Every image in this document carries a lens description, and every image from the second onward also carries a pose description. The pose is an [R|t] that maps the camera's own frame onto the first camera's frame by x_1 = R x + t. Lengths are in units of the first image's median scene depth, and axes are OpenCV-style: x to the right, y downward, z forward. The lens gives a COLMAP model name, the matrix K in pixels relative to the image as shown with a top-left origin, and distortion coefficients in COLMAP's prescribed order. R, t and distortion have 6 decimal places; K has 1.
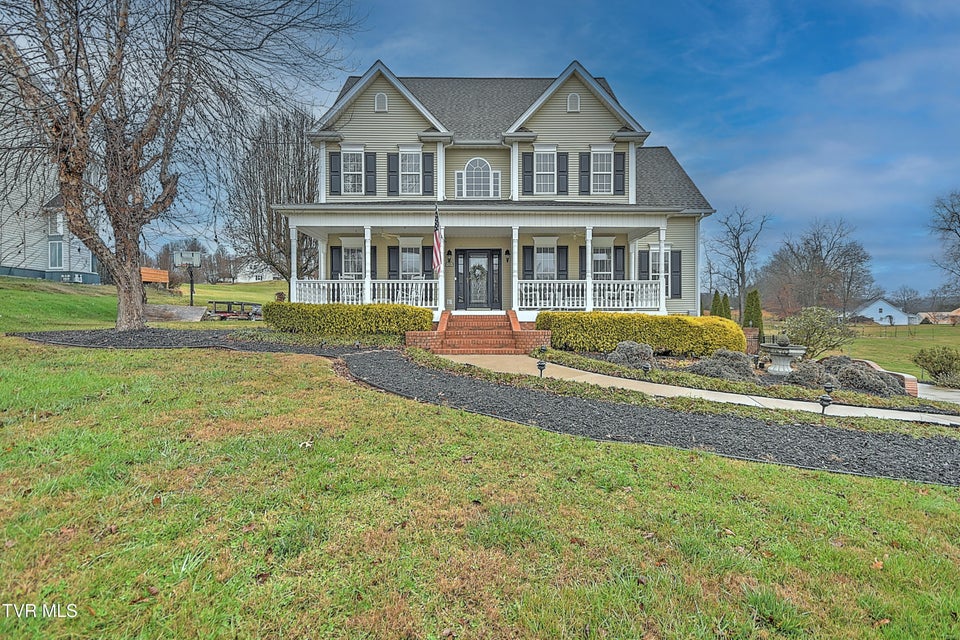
lens RADIAL K [[462.2, 0, 480.0], [0, 462.2, 320.0], [0, 0, 1]] dist [0.023588, -0.000247]
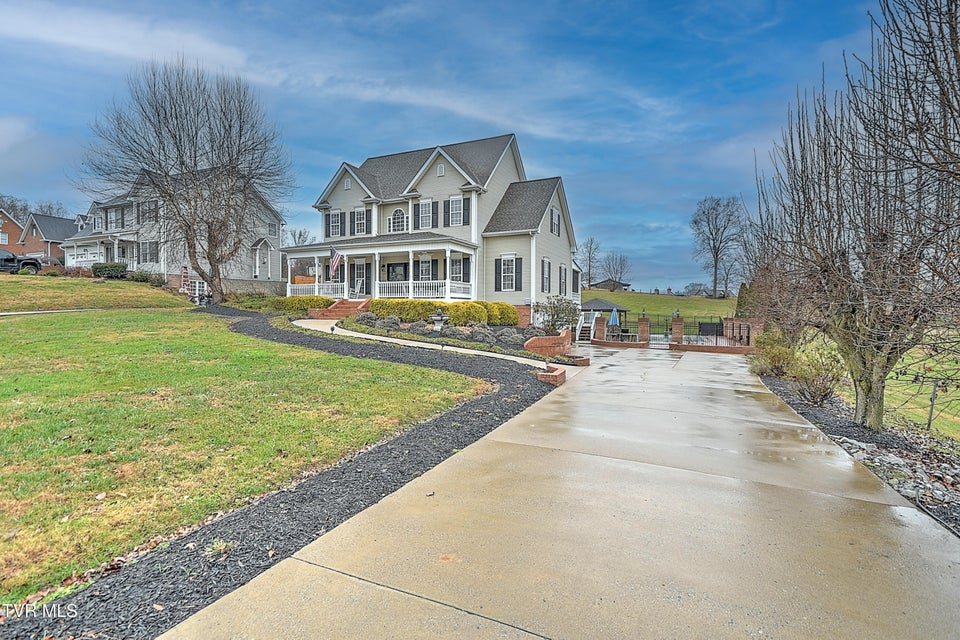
lens RADIAL K [[462.2, 0, 480.0], [0, 462.2, 320.0], [0, 0, 1]] dist [0.023588, -0.000247]
pose [[0.898587, 0.012522, -0.438616, 1.034331], [-0.009182, 0.999910, 0.009735, 0.034039], [0.438699, -0.004720, 0.898622, -0.383945]]
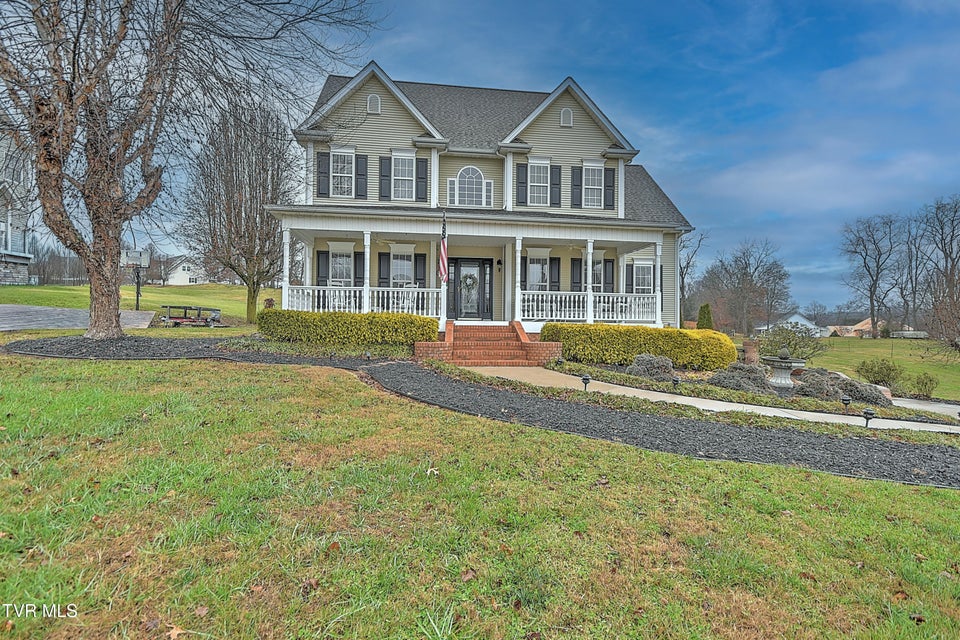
lens RADIAL K [[462.2, 0, 480.0], [0, 462.2, 320.0], [0, 0, 1]] dist [0.023588, -0.000247]
pose [[0.993130, 0.013503, 0.116231, -0.099371], [-0.011447, 0.999766, -0.018335, -0.003577], [-0.116452, 0.016879, 0.993053, 0.020270]]
